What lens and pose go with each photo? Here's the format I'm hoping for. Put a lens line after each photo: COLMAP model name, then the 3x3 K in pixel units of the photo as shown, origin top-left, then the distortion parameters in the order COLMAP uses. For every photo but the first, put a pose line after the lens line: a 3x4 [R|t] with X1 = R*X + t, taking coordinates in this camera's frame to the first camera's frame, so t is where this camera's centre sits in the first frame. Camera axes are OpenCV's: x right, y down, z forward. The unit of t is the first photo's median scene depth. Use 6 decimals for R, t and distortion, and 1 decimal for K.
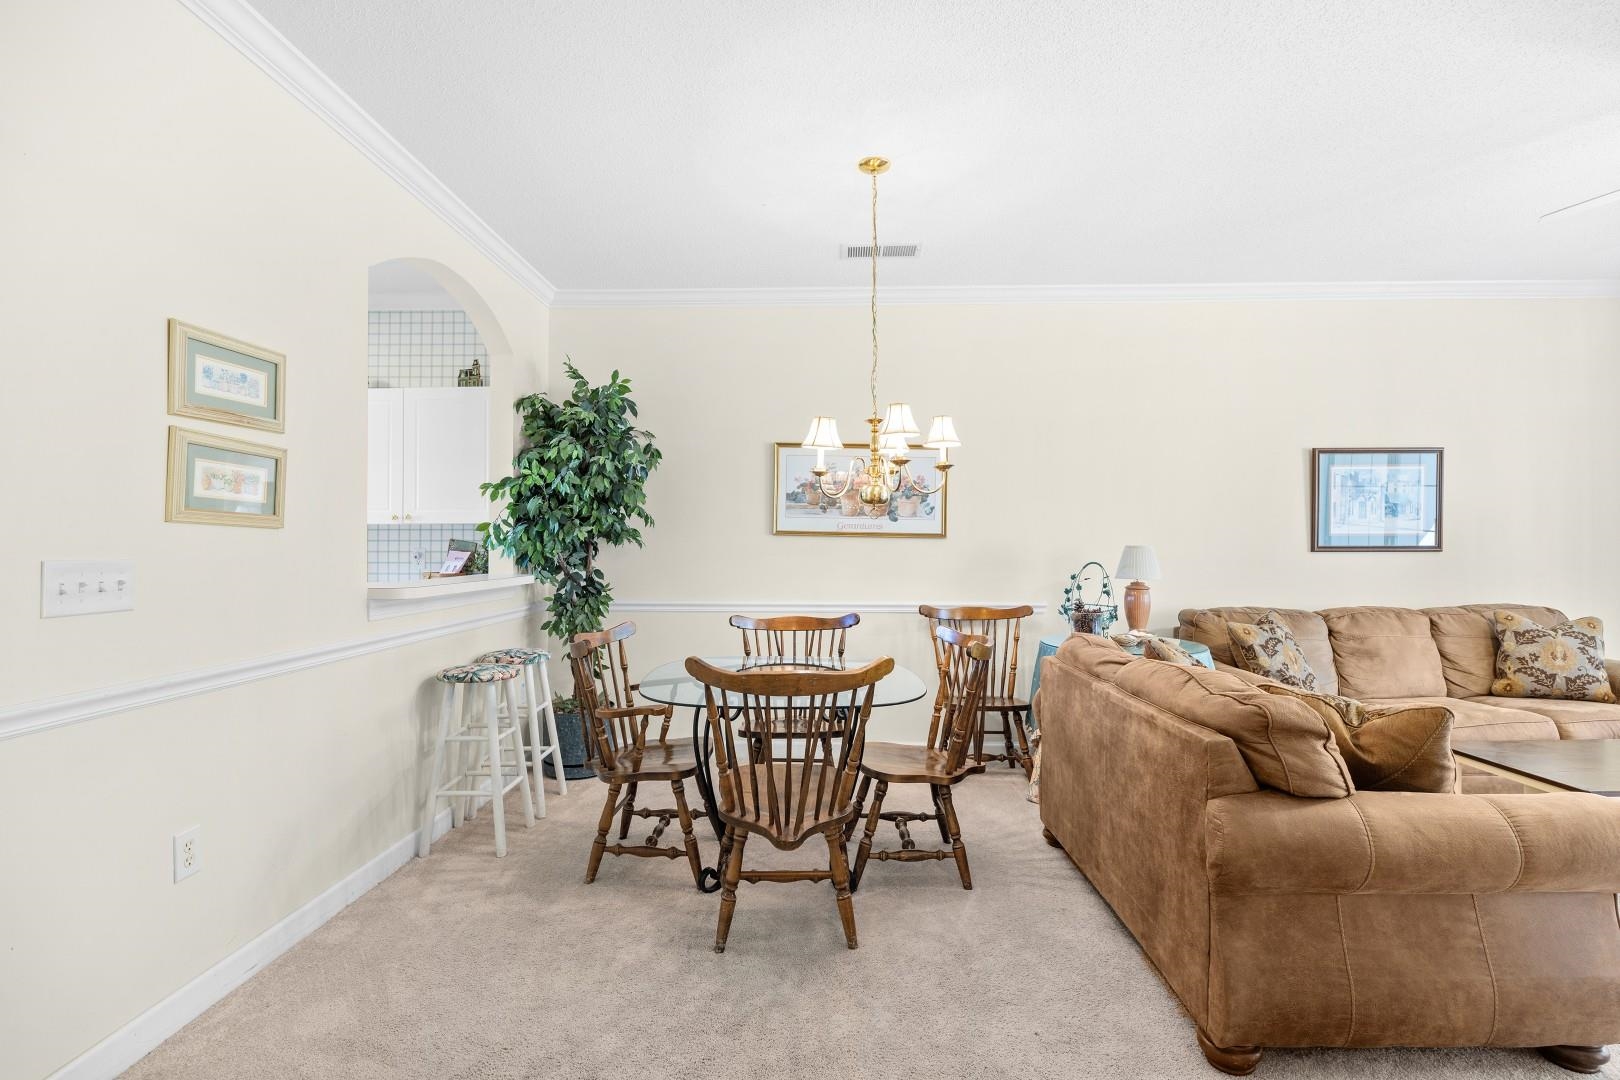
lens RADIAL K [[745.3, 0, 807.6], [0, 745.3, 531.7], [0, 0, 1]] dist [-0.021039, 0.002939]
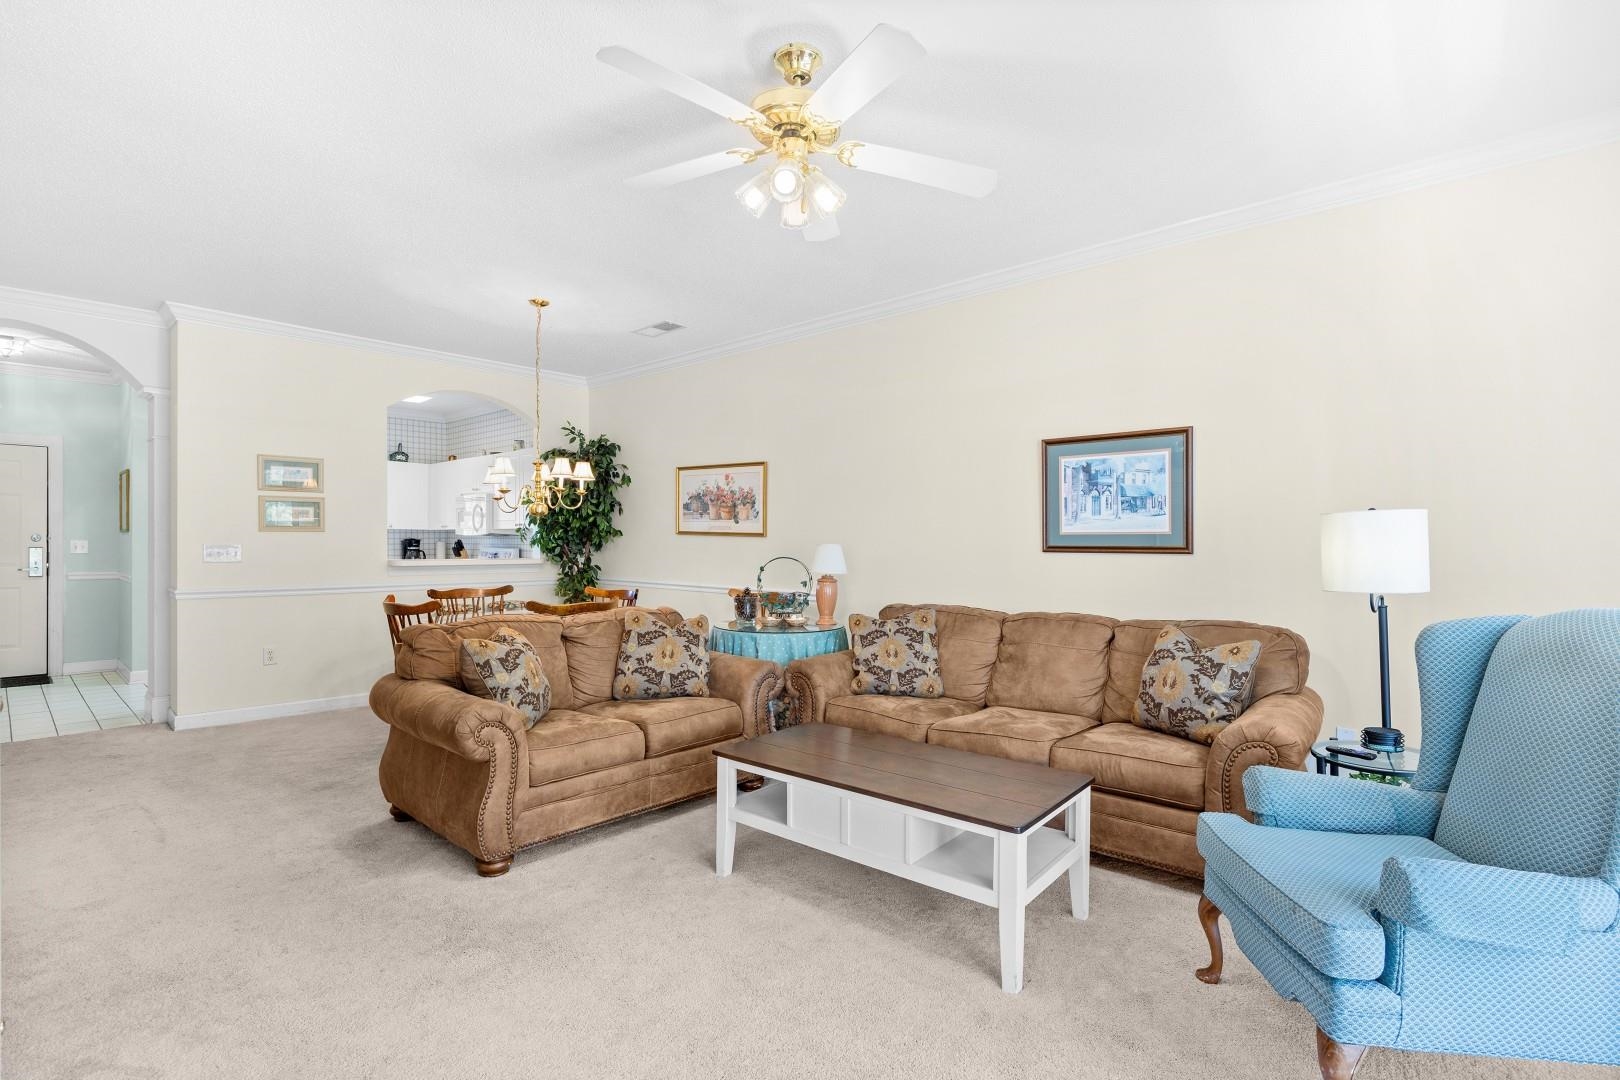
lens RADIAL K [[745.3, 0, 806.6], [0, 745.3, 546.5], [0, 0, 1]] dist [-0.021039, 0.002939]
pose [[0.767386, 0.008996, -0.641122, 1.211045], [0.006268, 0.999749, 0.021530, -0.001525], [0.641154, -0.020541, 0.767137, 0.104381]]
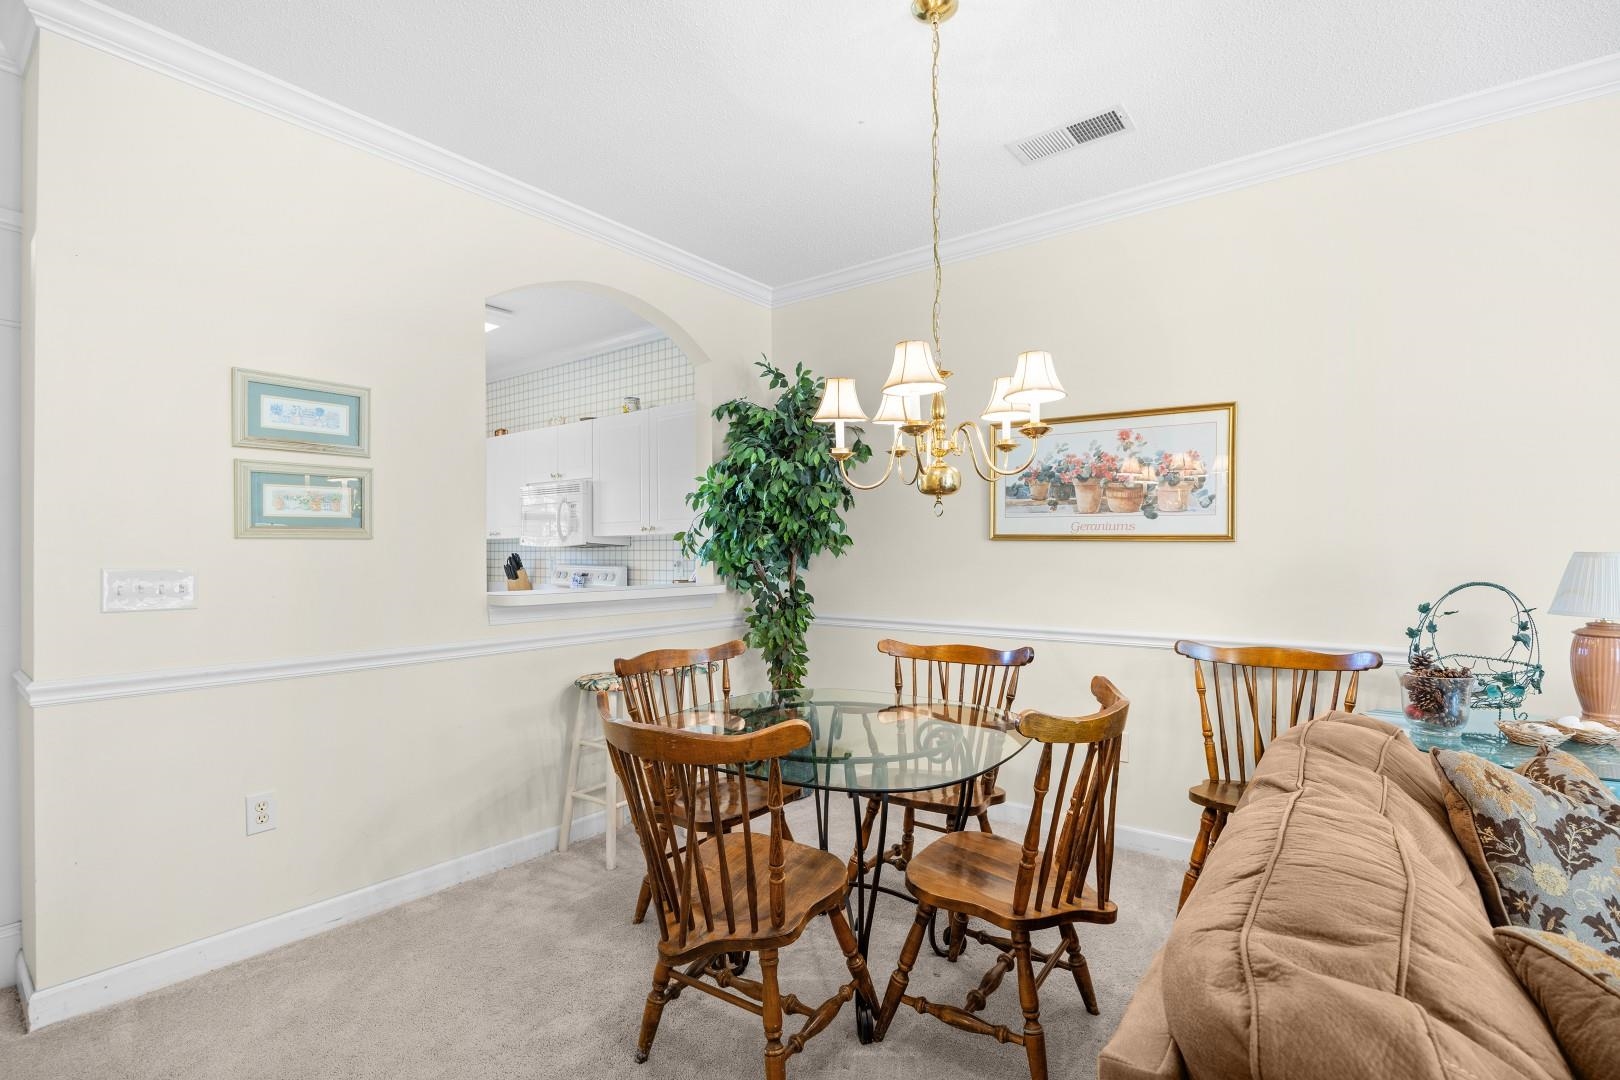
lens RADIAL K [[745.3, 0, 796.8], [0, 745.3, 546.9], [0, 0, 1]] dist [-0.021039, 0.002939]
pose [[0.815045, -0.007647, -0.579347, 0.291307], [0.013949, 0.999882, 0.006426, 0.003957], [0.579230, -0.013319, 0.815055, 0.271198]]
